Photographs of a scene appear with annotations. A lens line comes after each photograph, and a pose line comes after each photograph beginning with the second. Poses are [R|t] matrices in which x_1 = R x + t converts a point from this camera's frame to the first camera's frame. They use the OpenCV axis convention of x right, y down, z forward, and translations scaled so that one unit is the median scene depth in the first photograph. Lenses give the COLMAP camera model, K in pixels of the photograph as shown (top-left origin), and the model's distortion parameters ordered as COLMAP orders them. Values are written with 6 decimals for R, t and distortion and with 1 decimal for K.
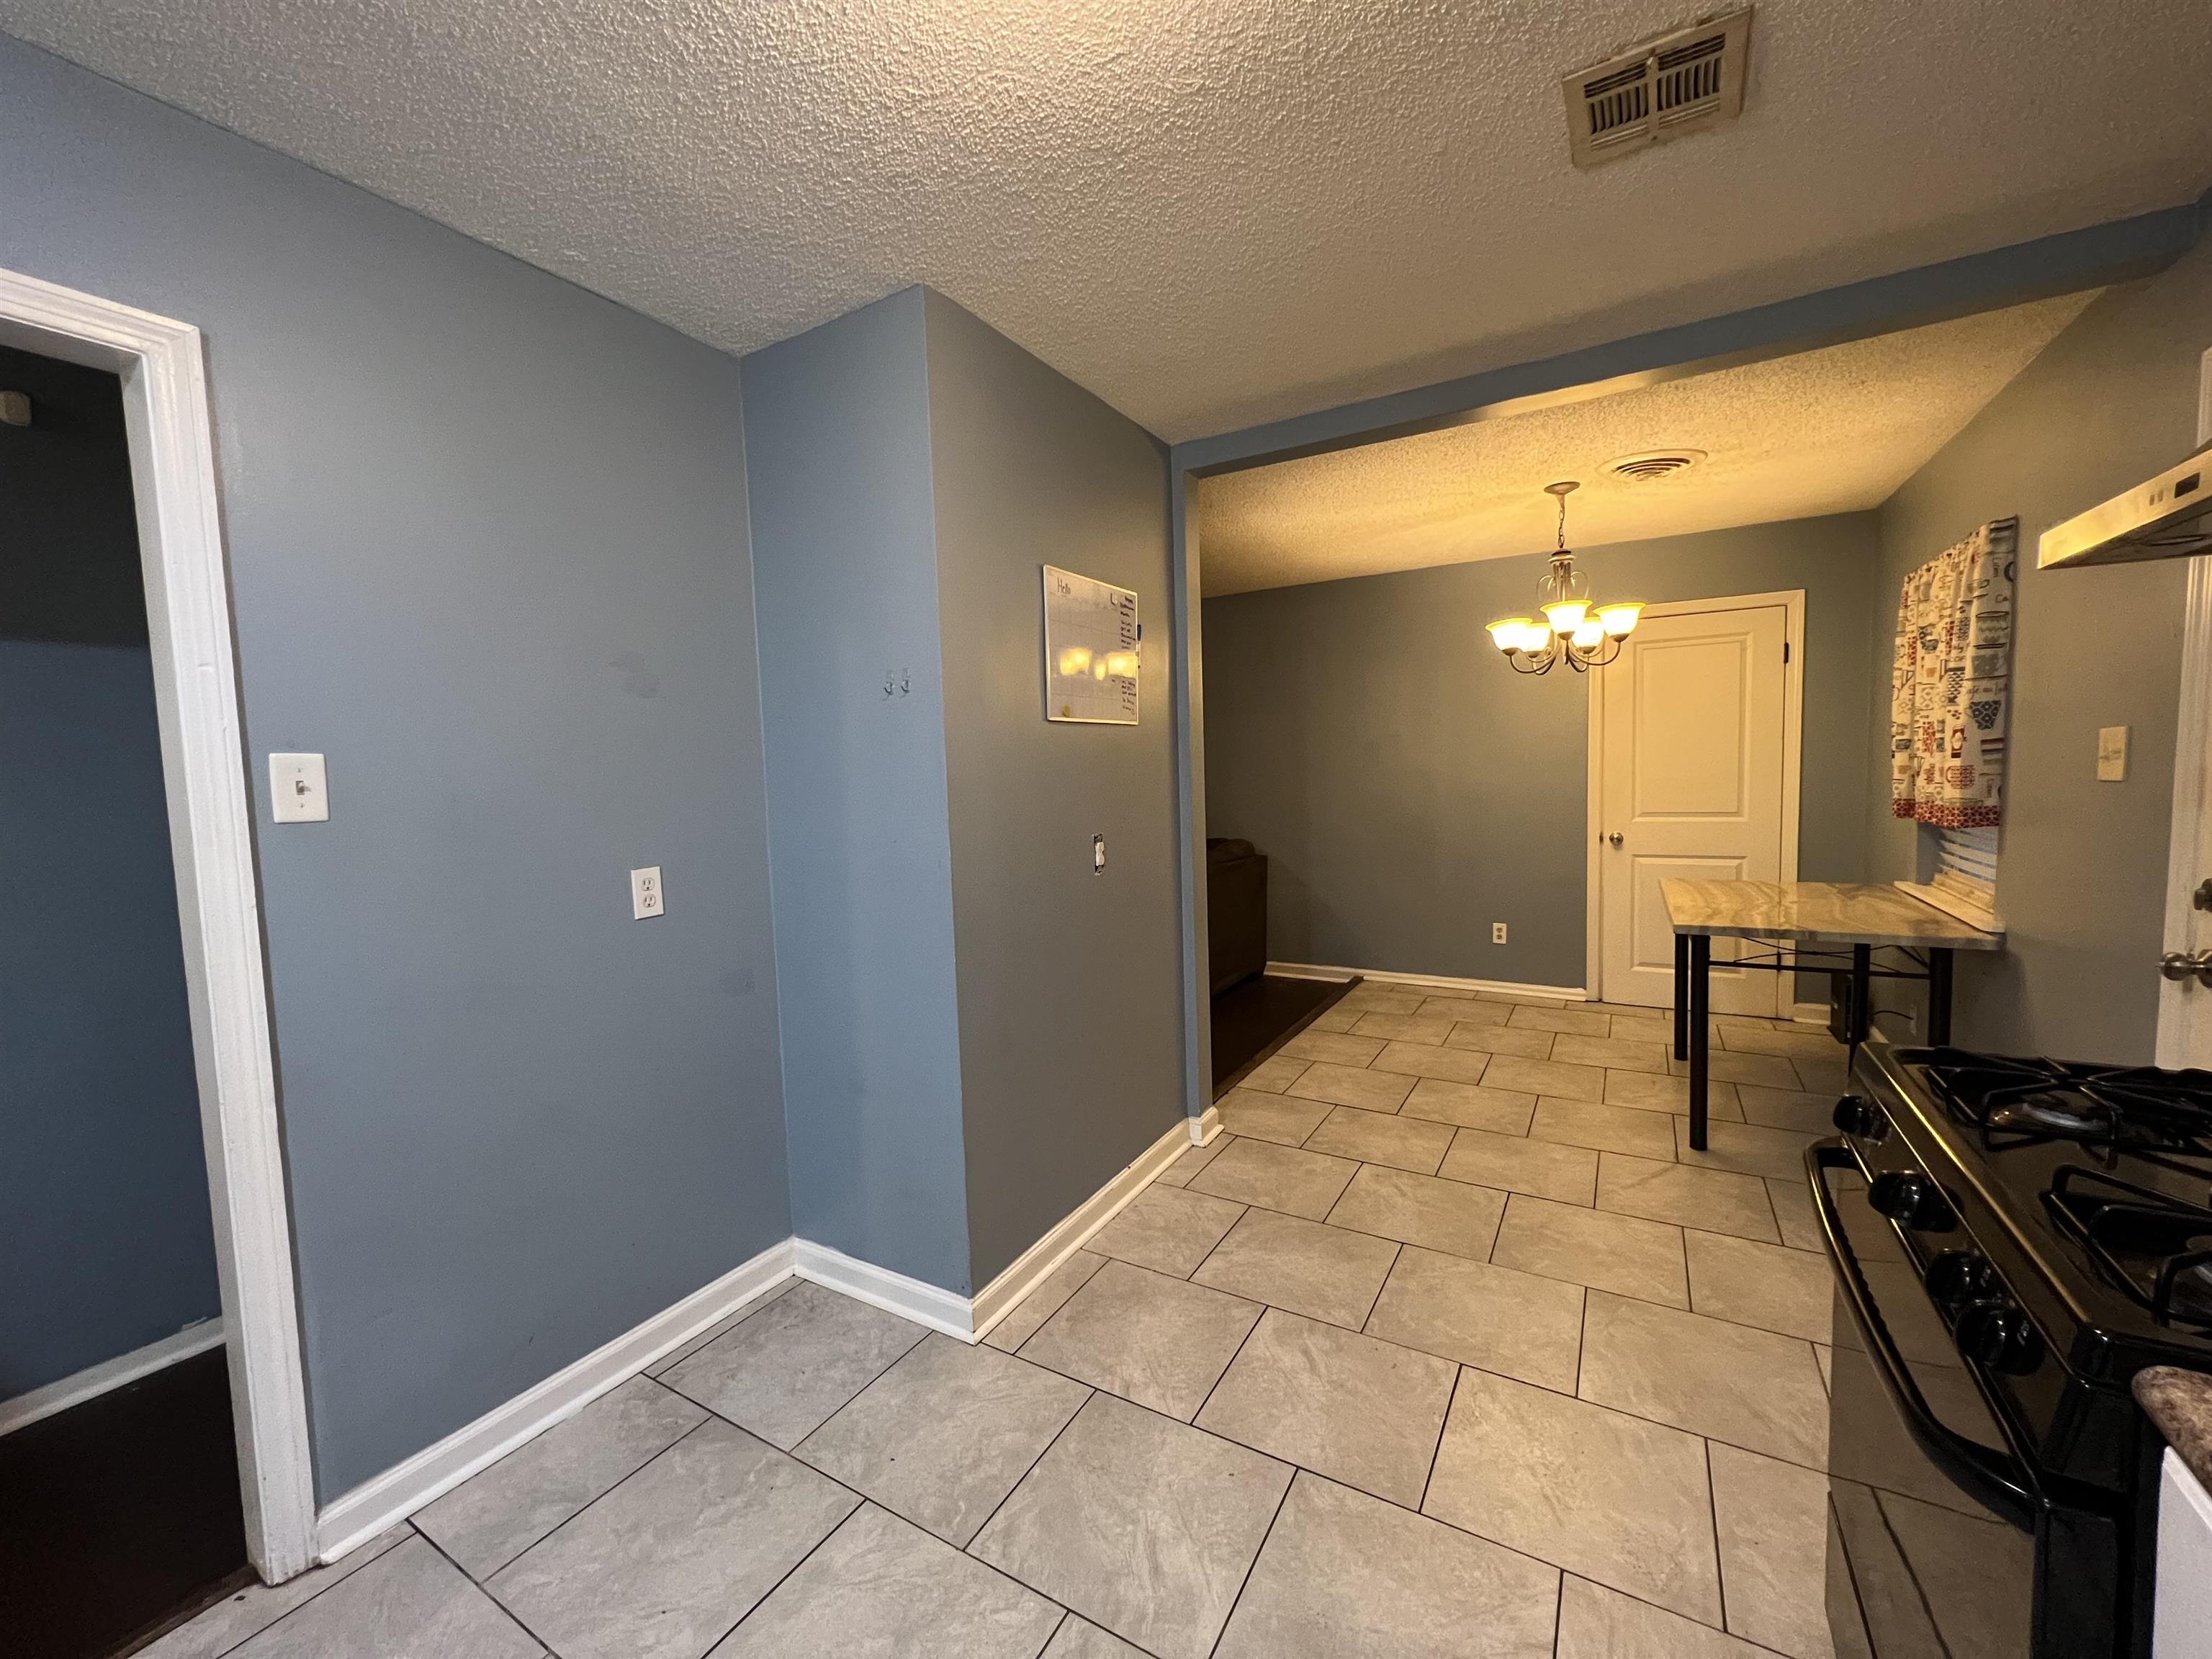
lens RADIAL K [[886.4, 0, 1109.8], [0, 886.4, 832.0], [0, 0, 1]] dist [-0.002356, 0.000997]
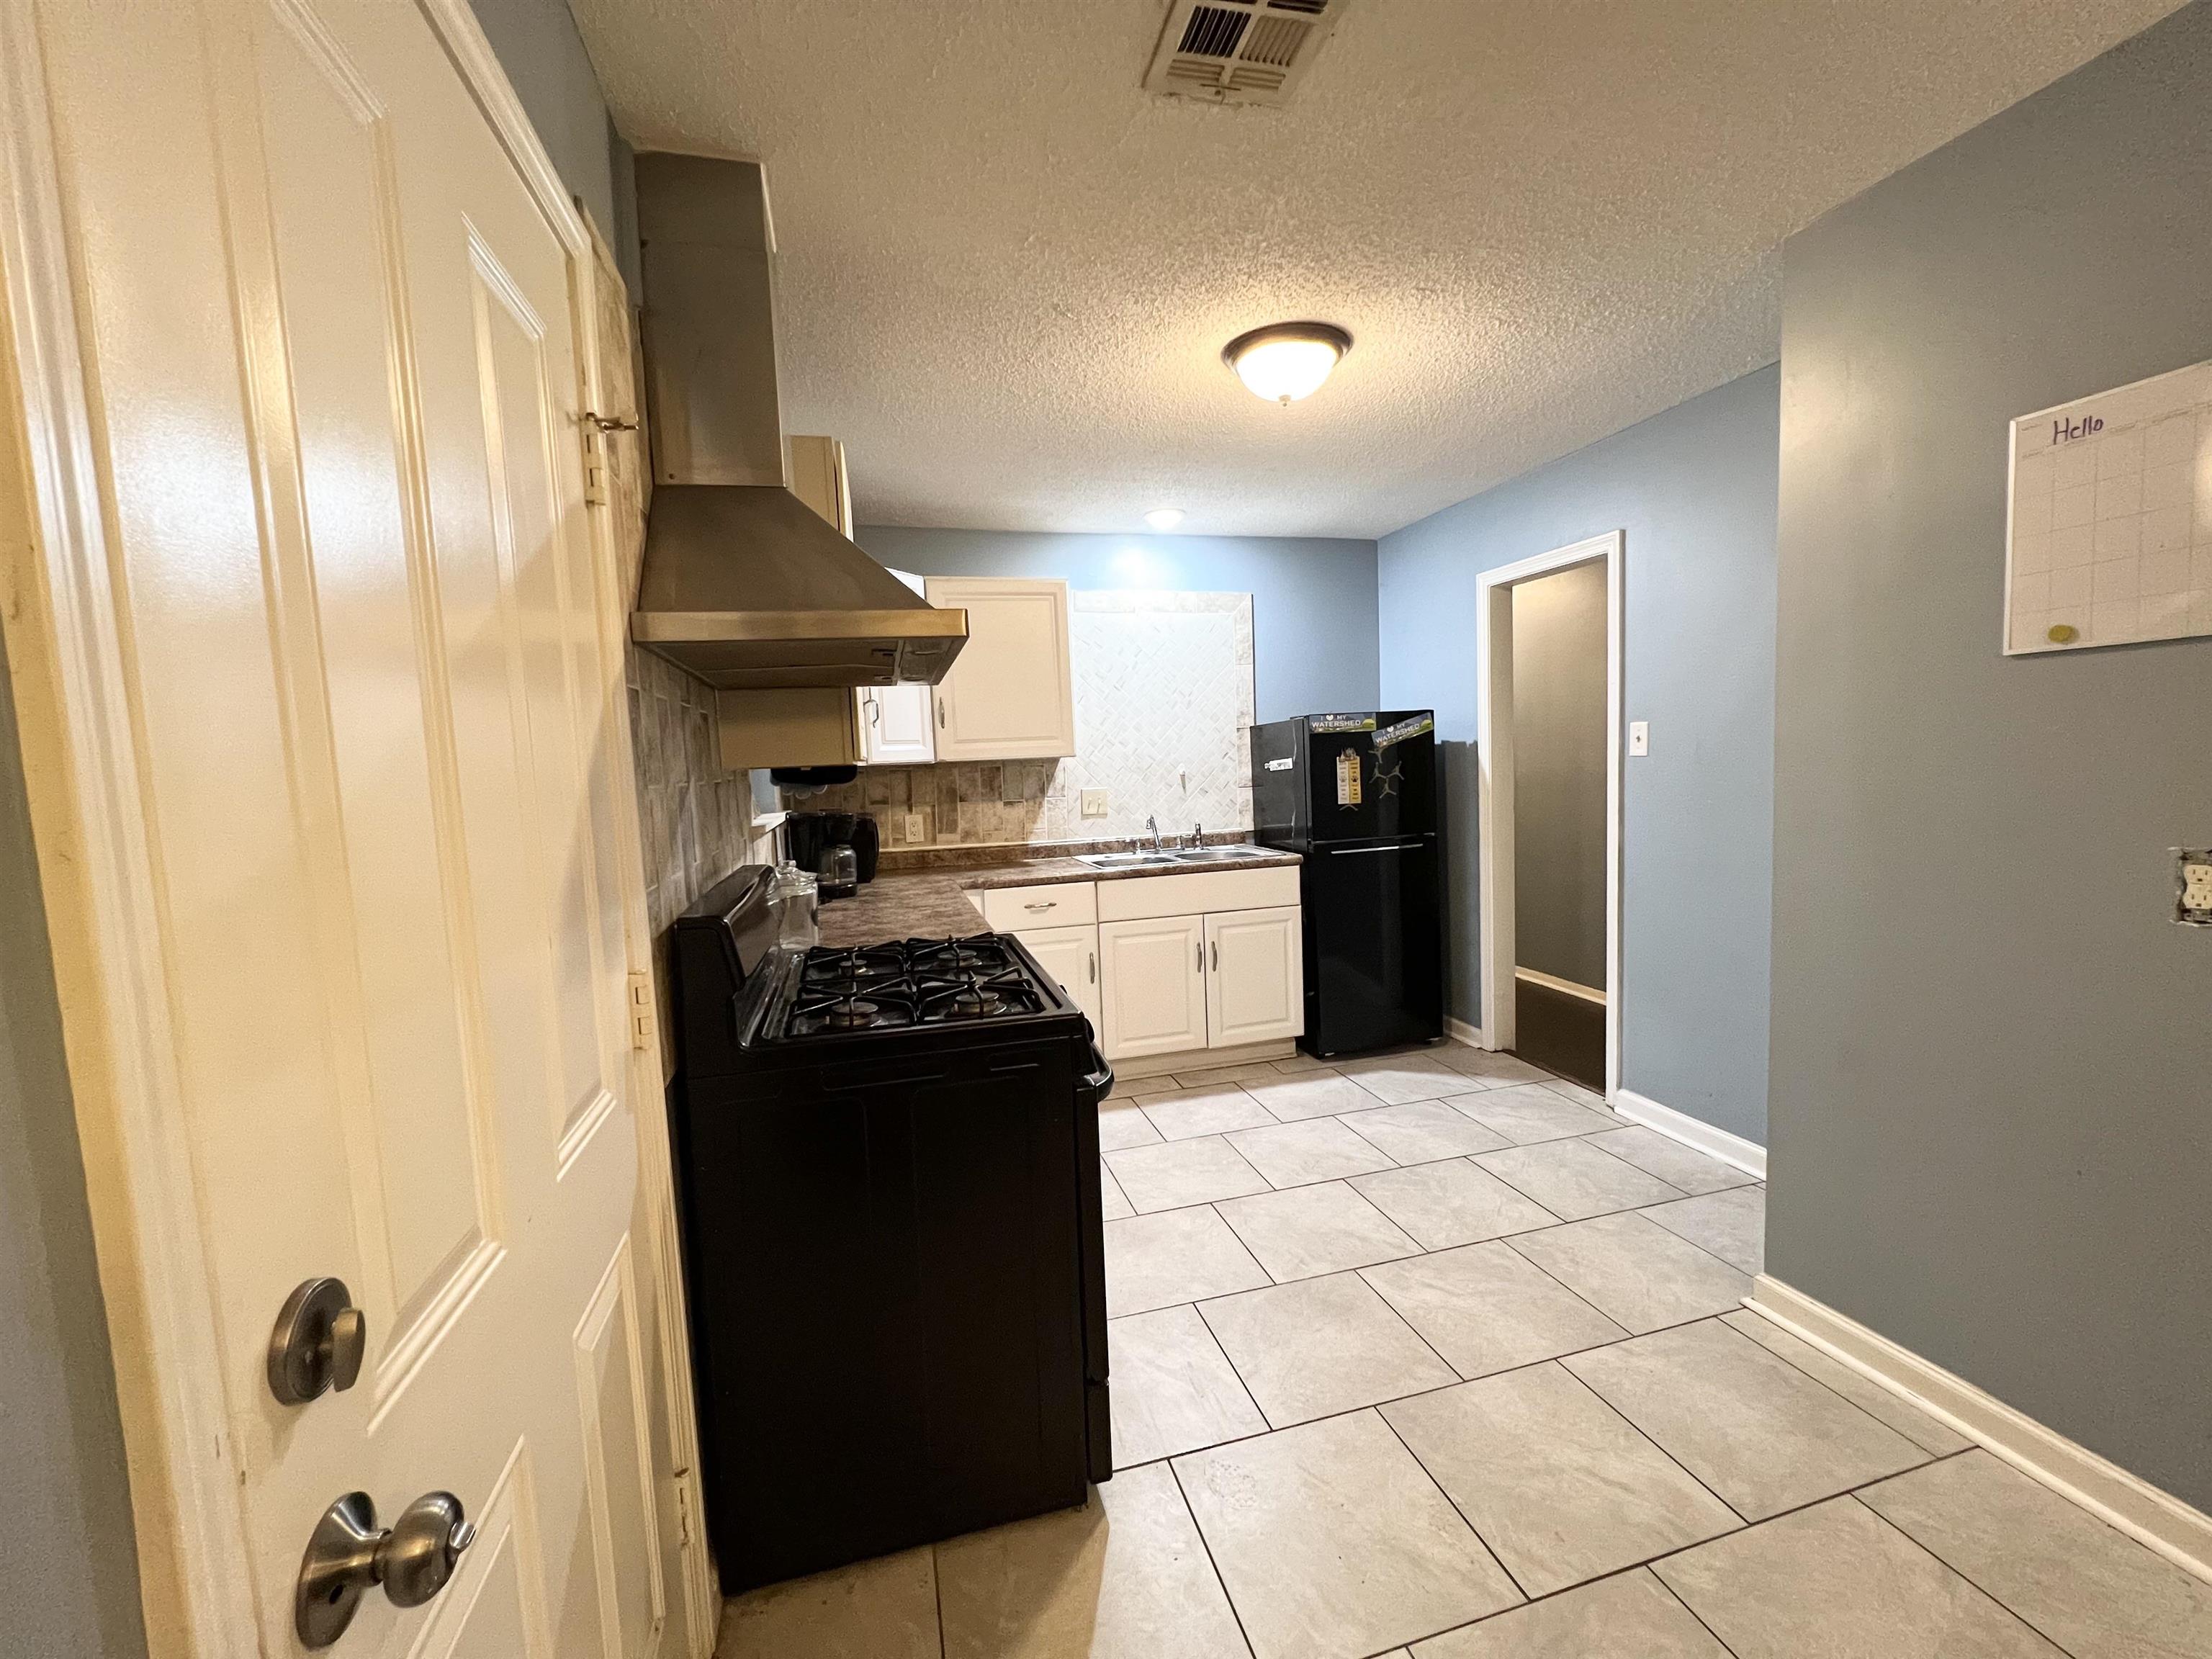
lens RADIAL K [[886.4, 0, 1110.1], [0, 886.4, 829.4], [0, 0, 1]] dist [-0.002356, 0.000997]
pose [[-0.692192, 0.113123, -0.712793, 0.781421], [0.006926, 0.988635, 0.150173, -0.089294], [0.721681, 0.099012, -0.685109, 0.865233]]
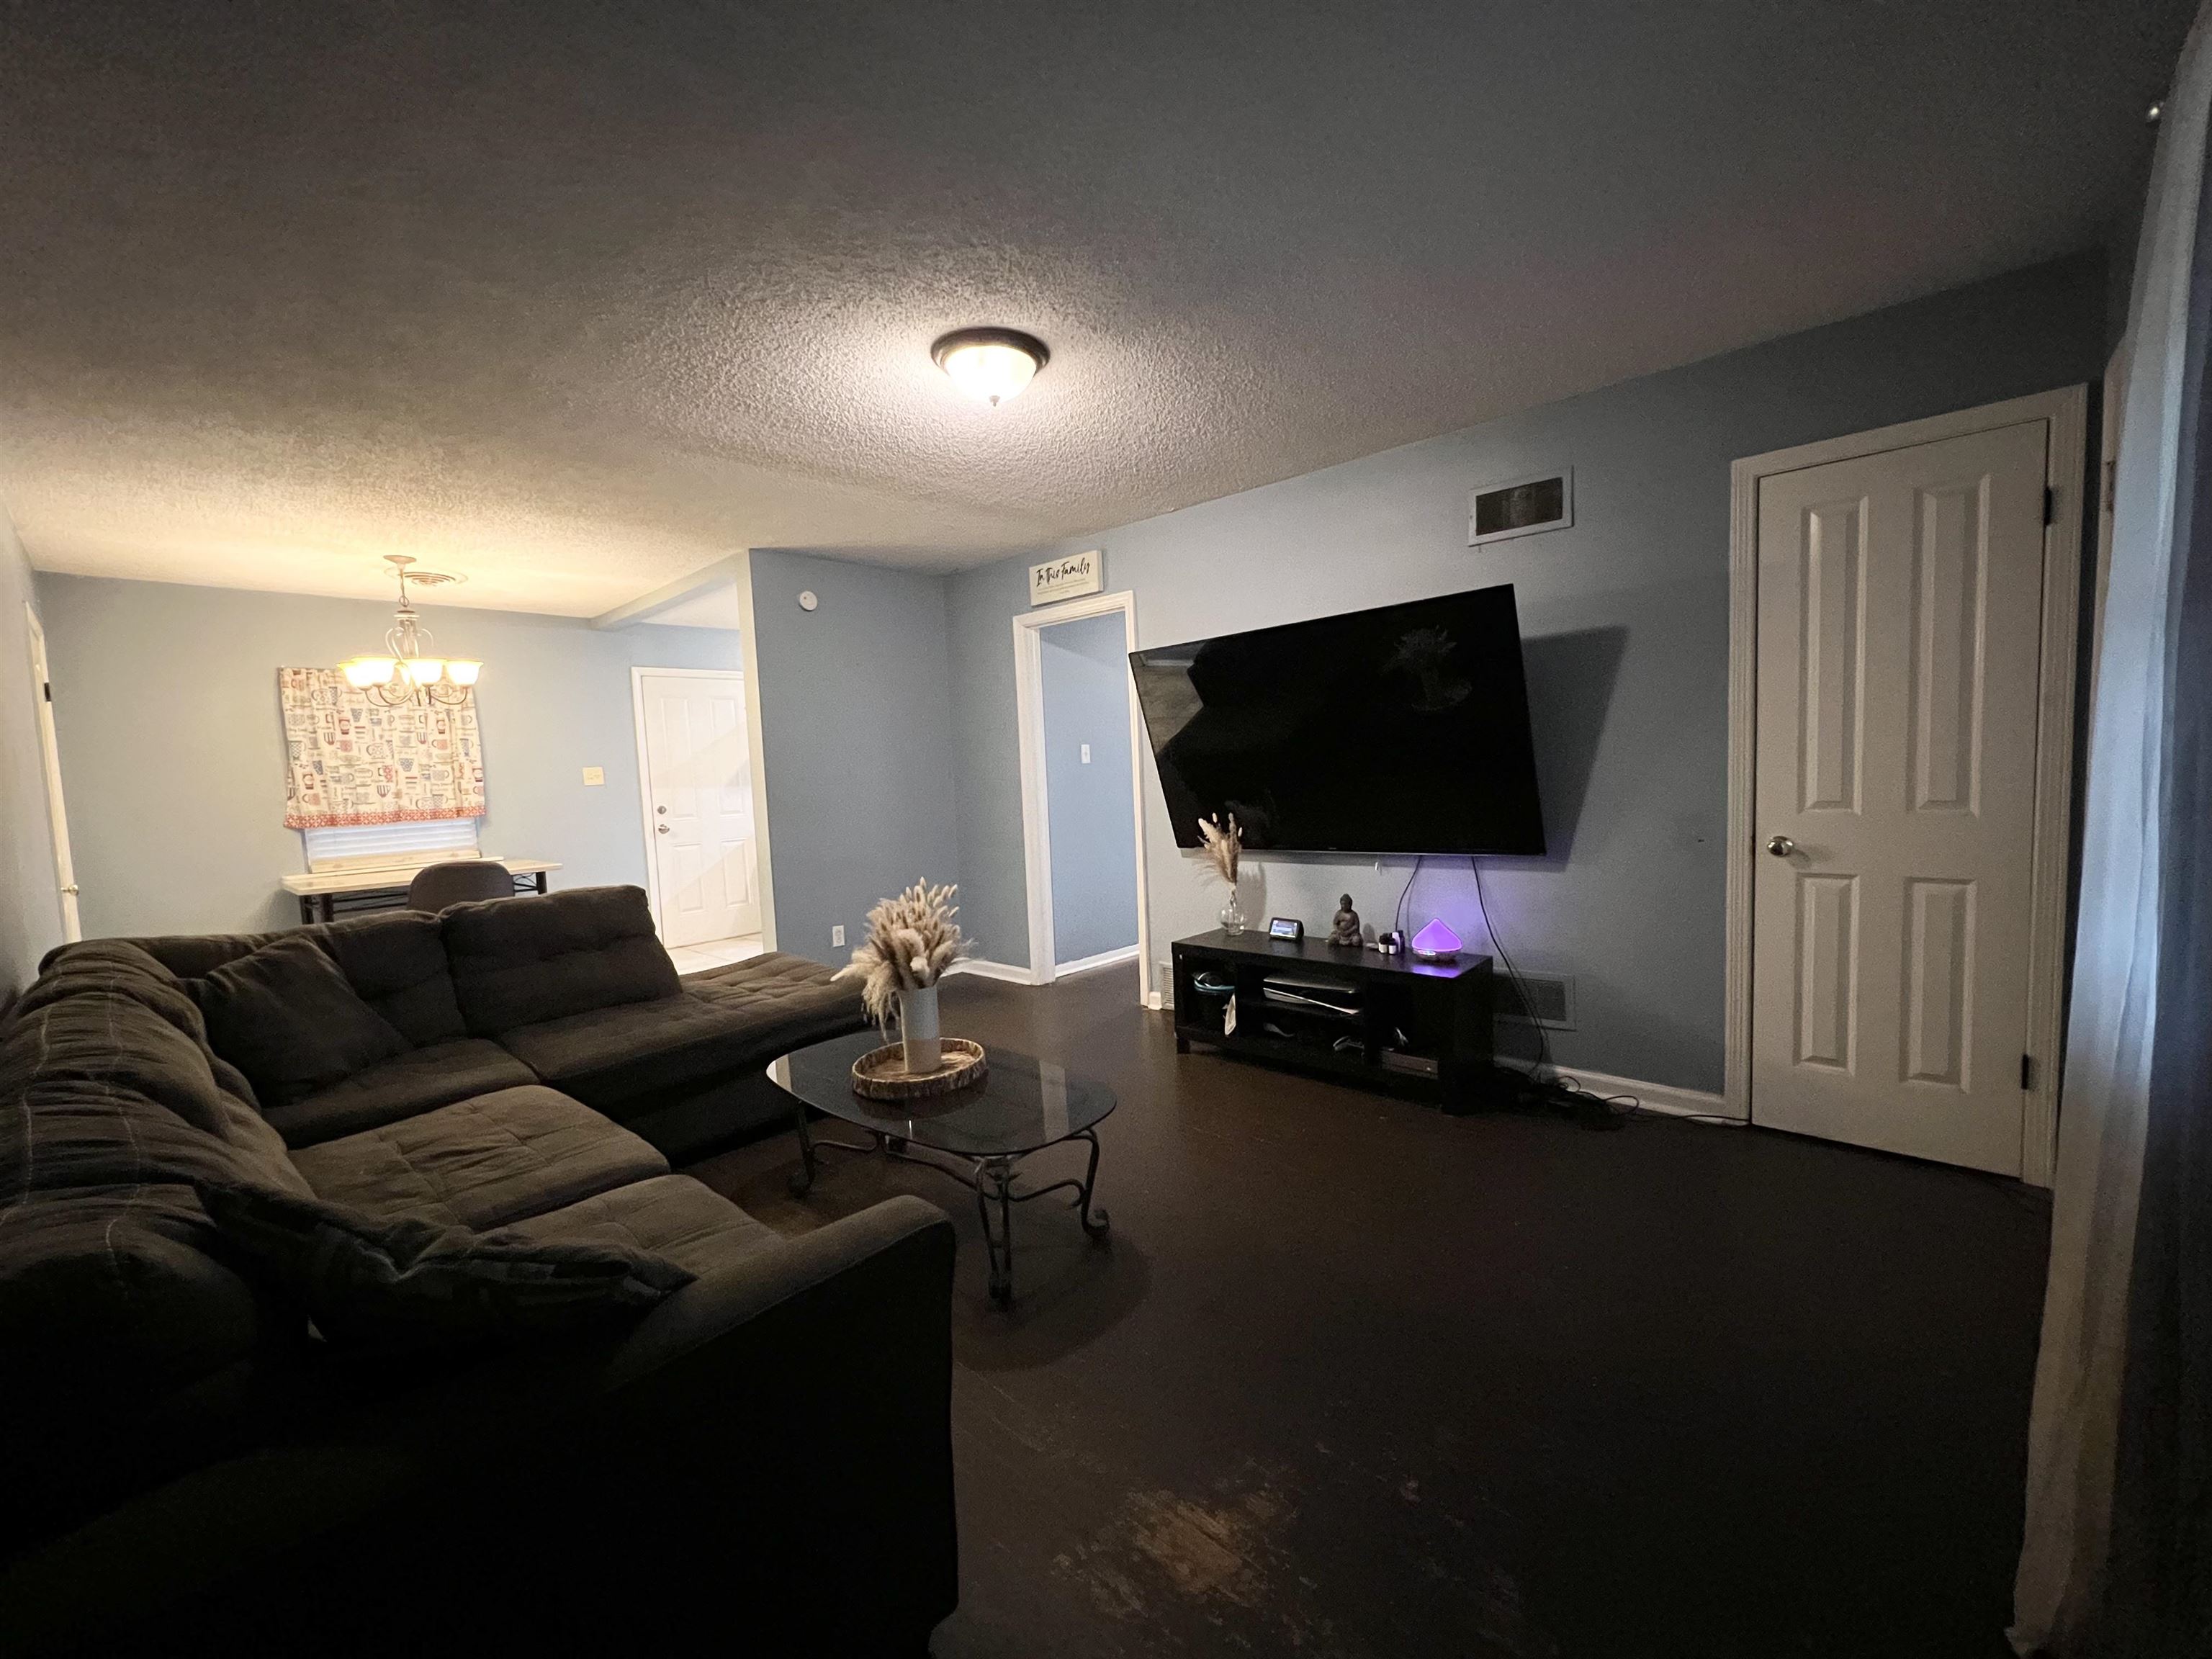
lens RADIAL K [[886.4, 0, 1110.0], [0, 886.4, 830.1], [0, 0, 1]] dist [-0.002356, 0.000997]
pose [[-0.978658, 0.056204, 0.197662, -0.911189], [0.085121, 0.986346, 0.140982, -0.139521], [-0.187039, 0.154799, -0.970079, 2.767334]]
